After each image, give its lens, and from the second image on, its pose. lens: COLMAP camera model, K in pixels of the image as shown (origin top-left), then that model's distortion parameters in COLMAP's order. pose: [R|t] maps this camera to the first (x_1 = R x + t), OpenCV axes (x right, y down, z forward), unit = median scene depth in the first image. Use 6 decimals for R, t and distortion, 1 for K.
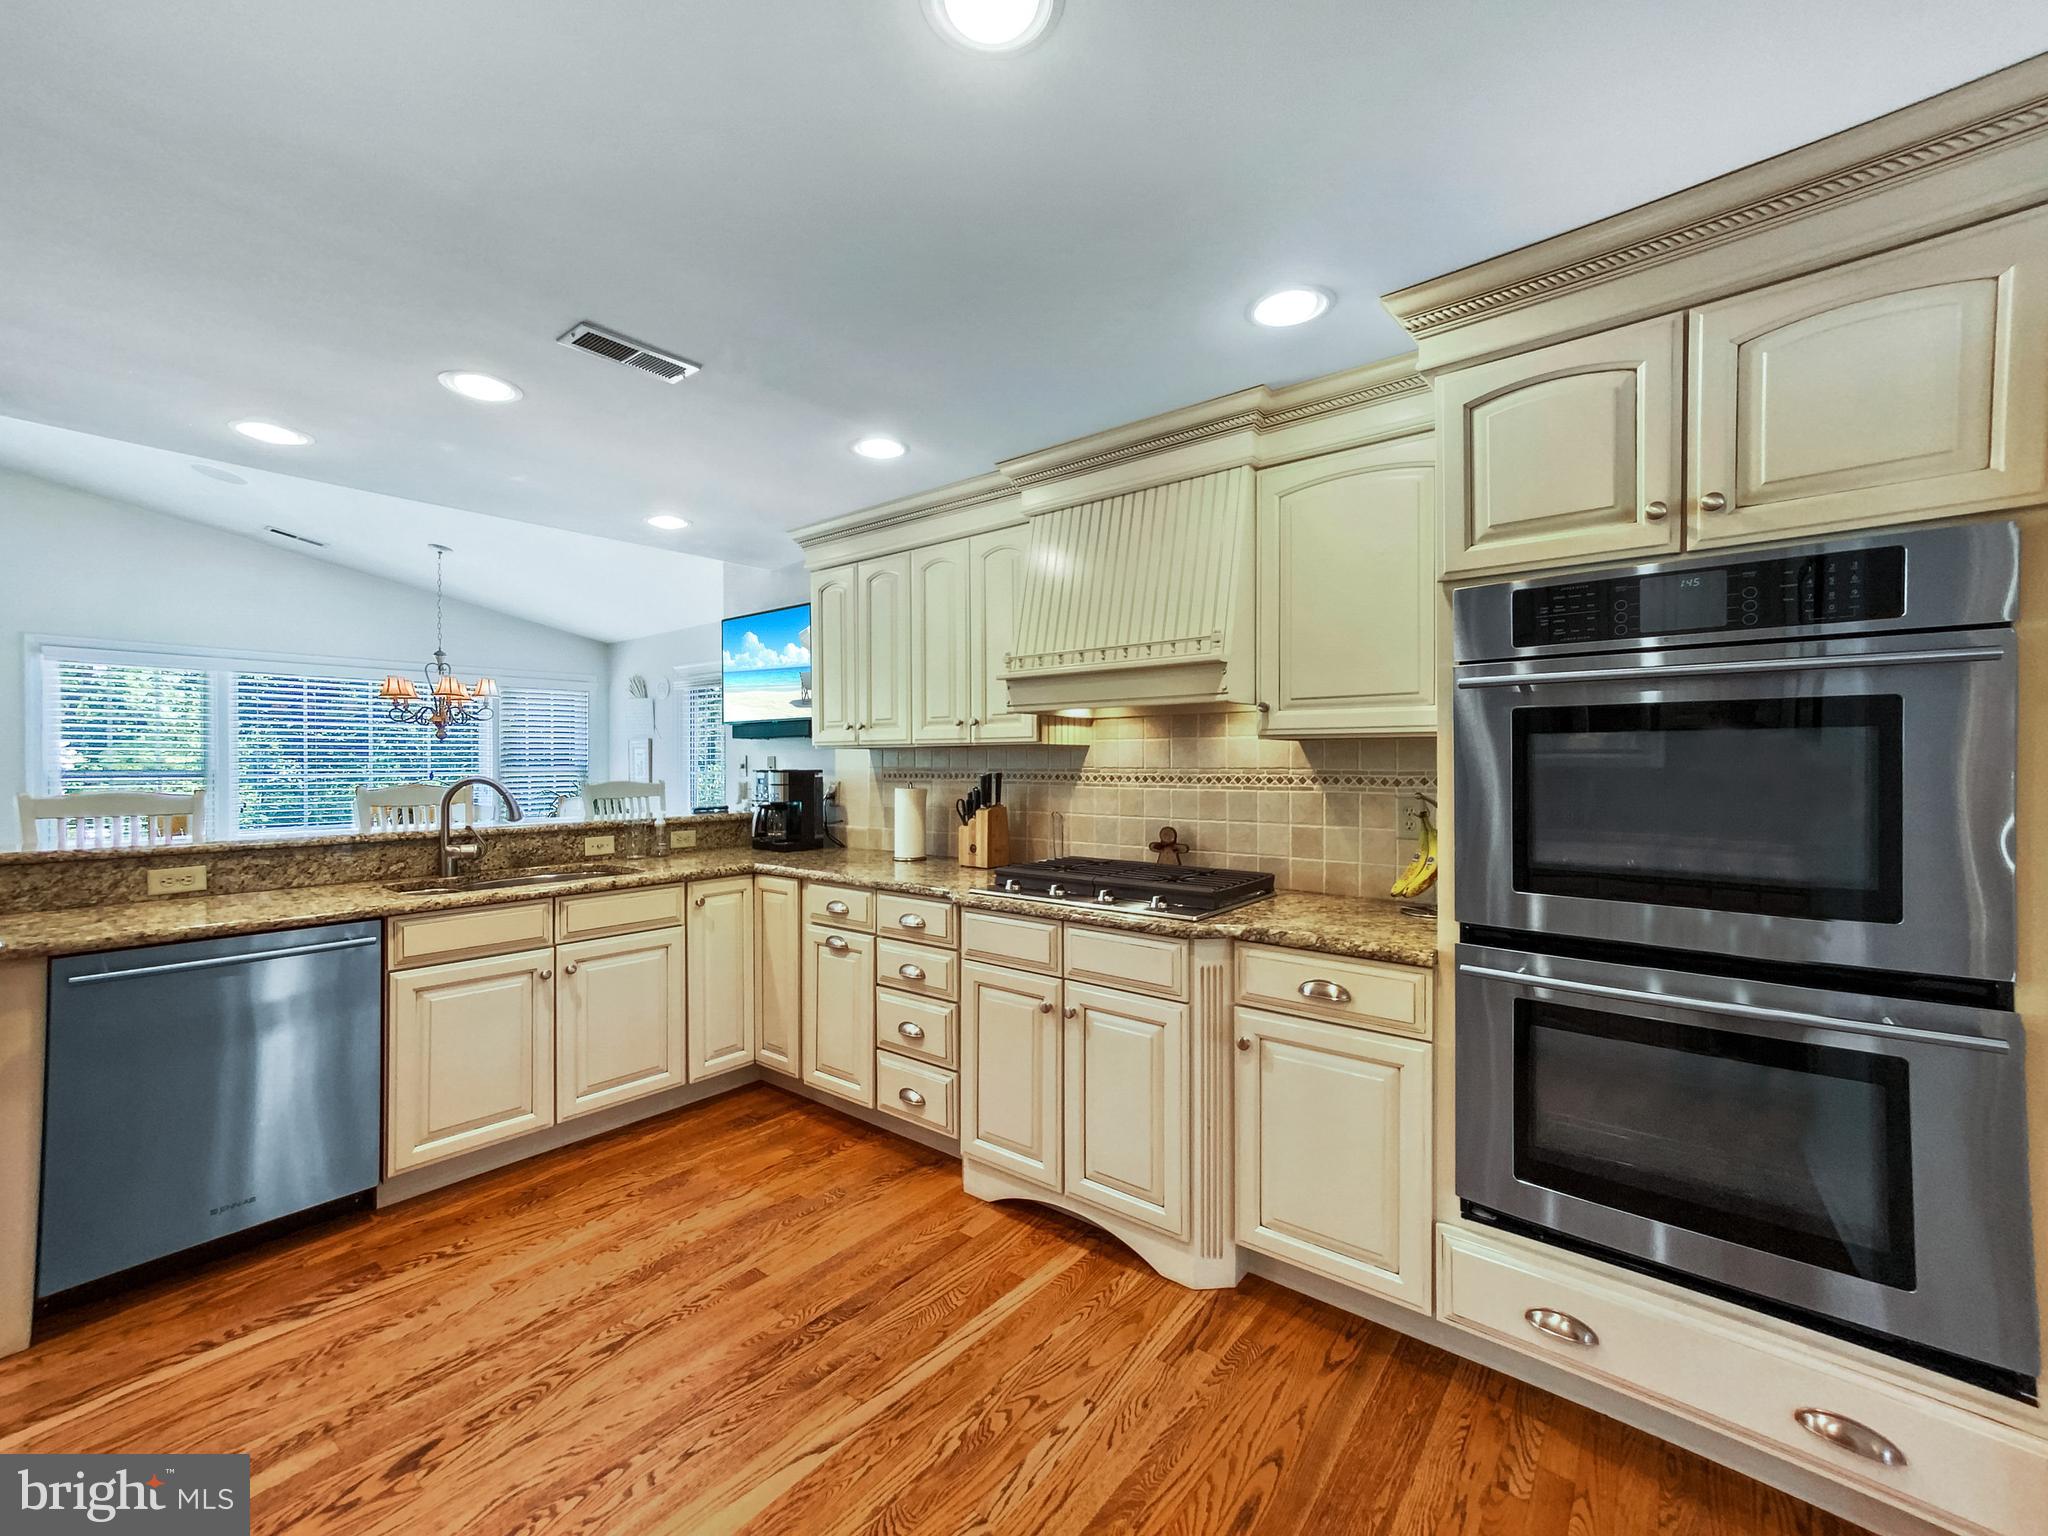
lens RADIAL K [[856.9, 0, 1051.2], [0, 856.9, 774.7], [0, 0, 1]] dist [-0.036193, 0.025127]
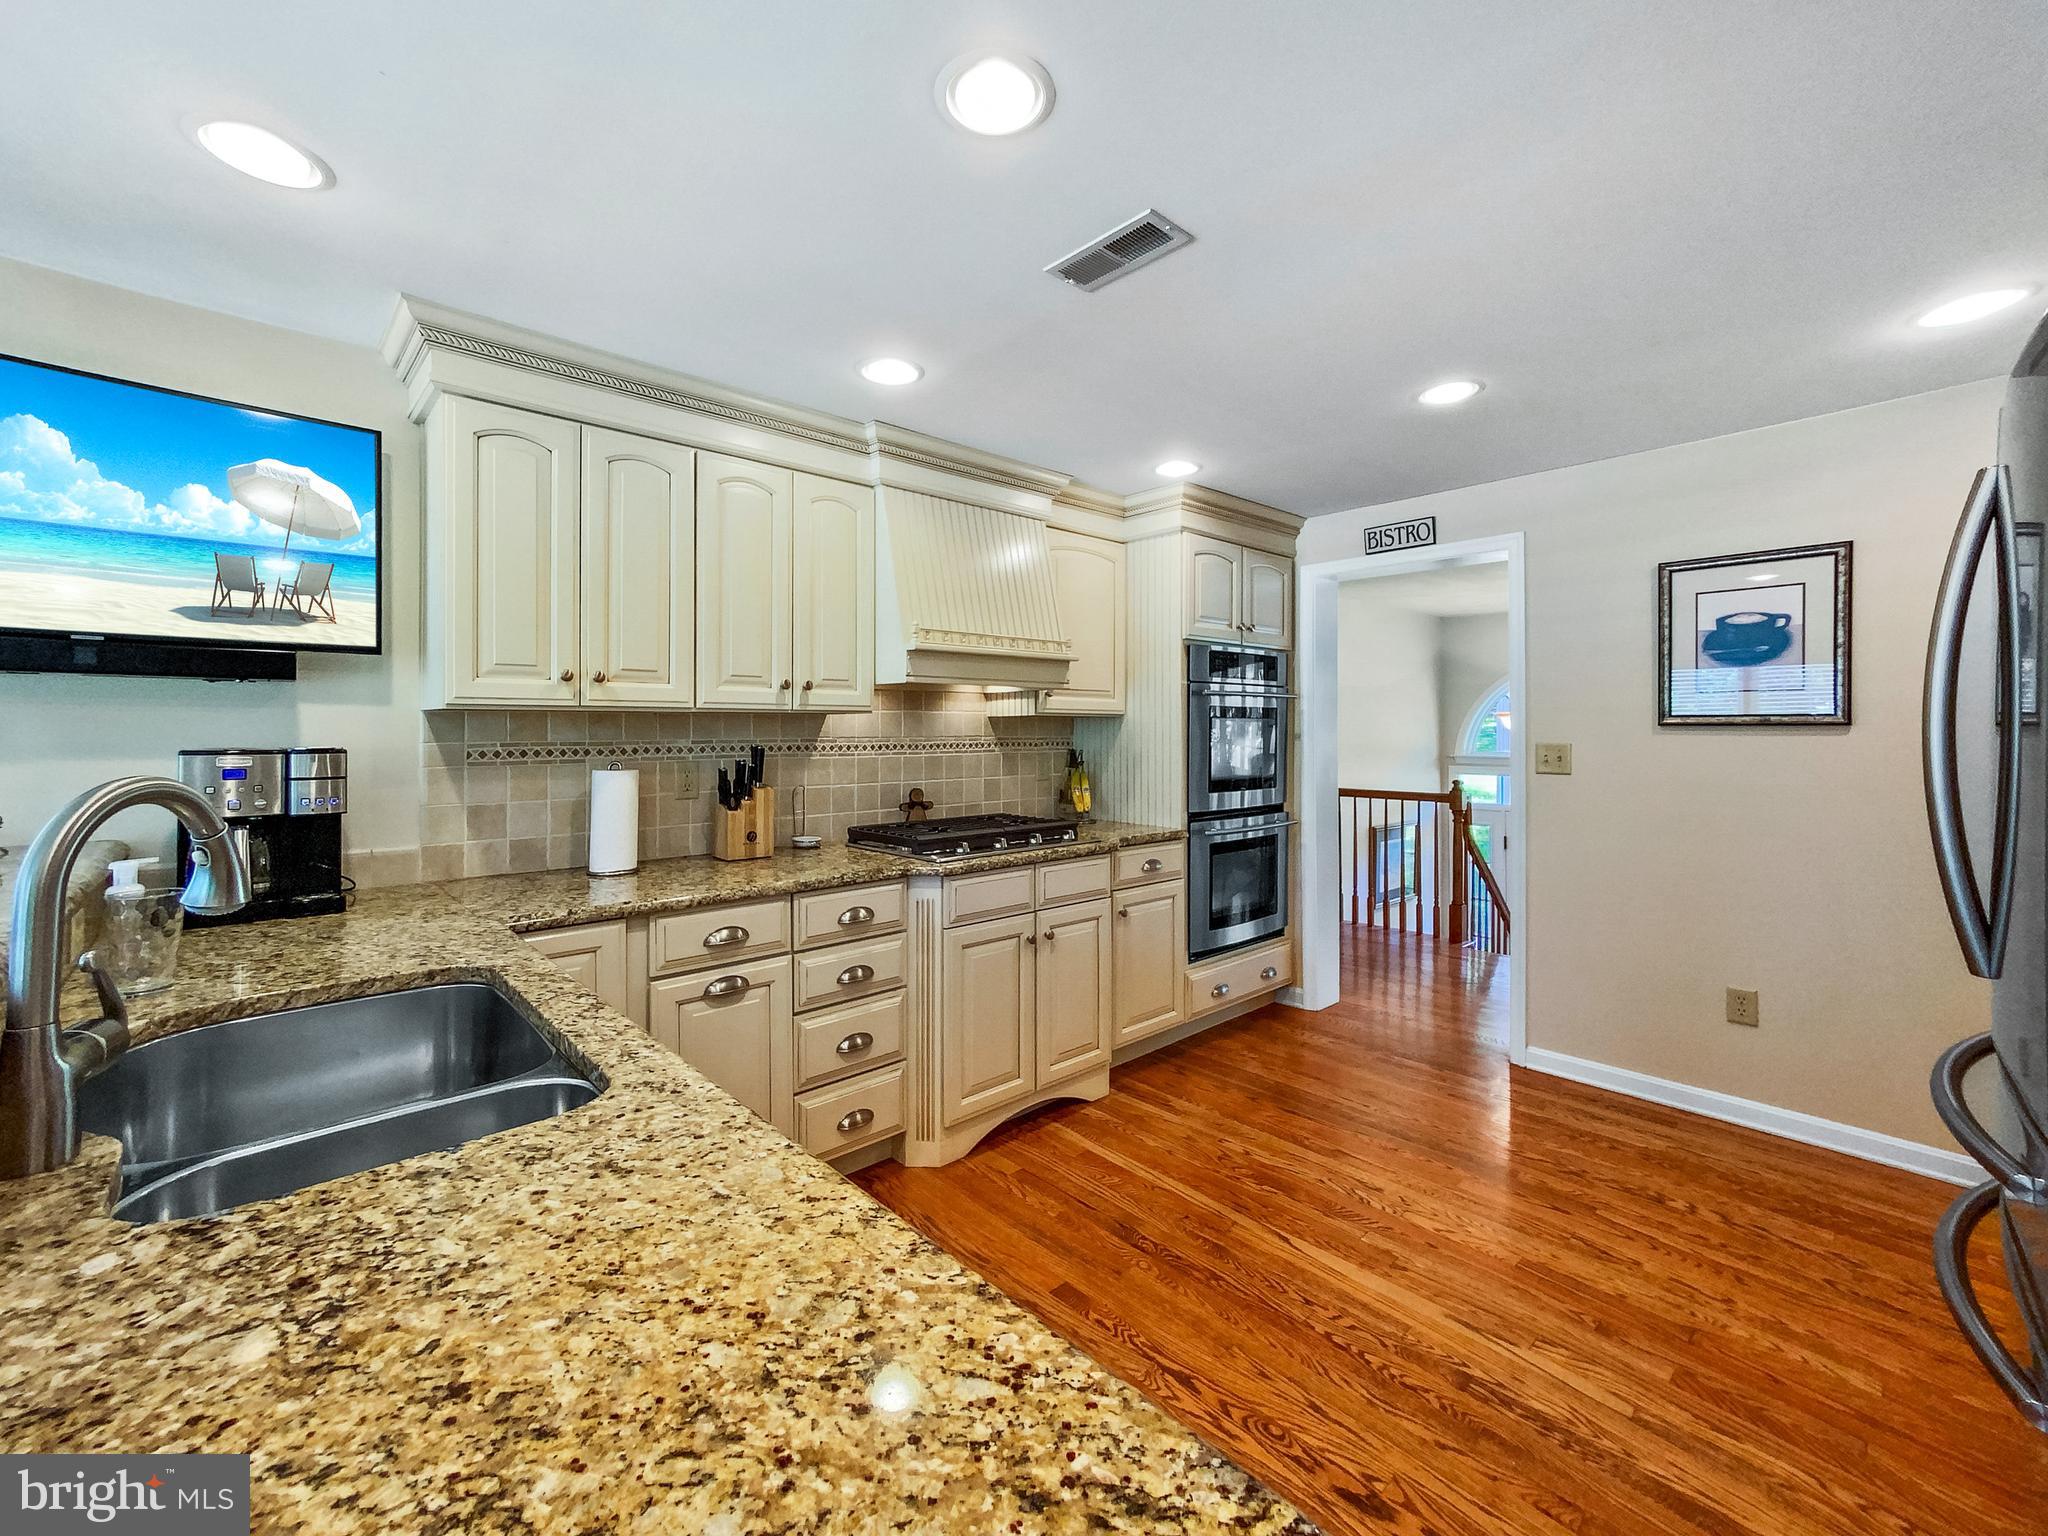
lens RADIAL K [[829.2, 0, 1027.7], [0, 829.2, 735.6], [0, 0, 1]] dist [-0.001382, -0.000027]
pose [[0.164122, -0.005751, 0.986423, -0.985910], [0.015389, 0.999876, 0.003269, -0.011504], [-0.986320, 0.014643, 0.164190, 0.704585]]
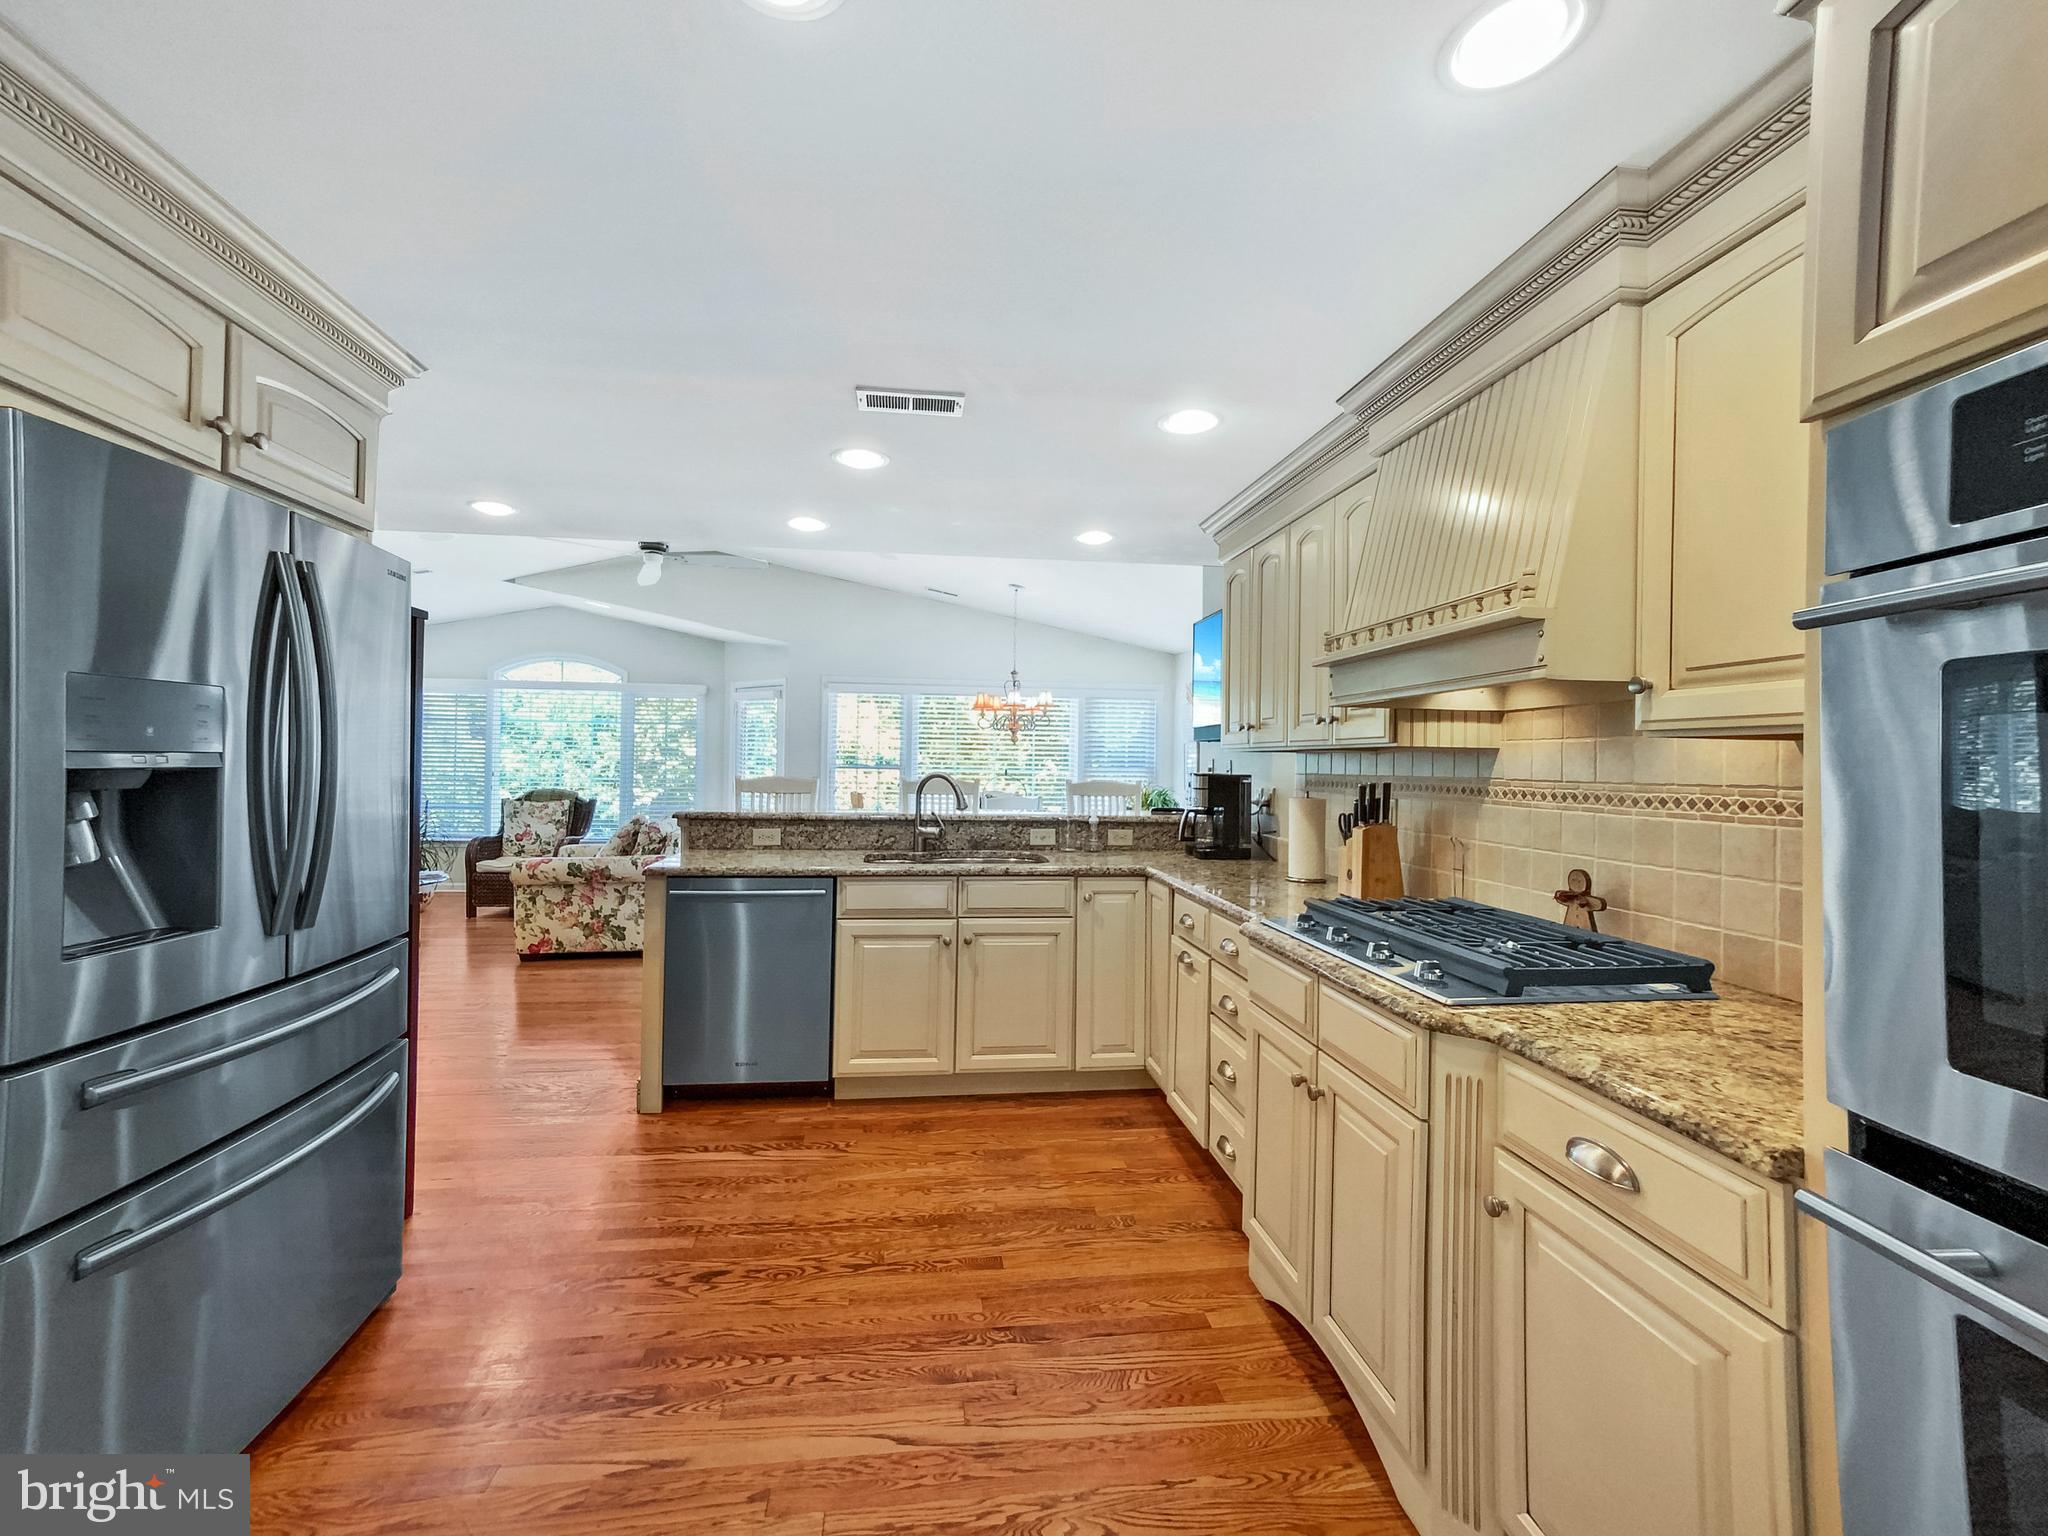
lens RADIAL K [[890.4, 0, 1024.0], [0, 890.4, 768.0], [0, 0, 1]] dist [-0.003449, -0.000103]
pose [[0.707245, 0.019666, -0.706695, 0.338760], [-0.029277, 0.999570, -0.001483, -0.005275], [0.706362, 0.021739, 0.707516, 0.200330]]
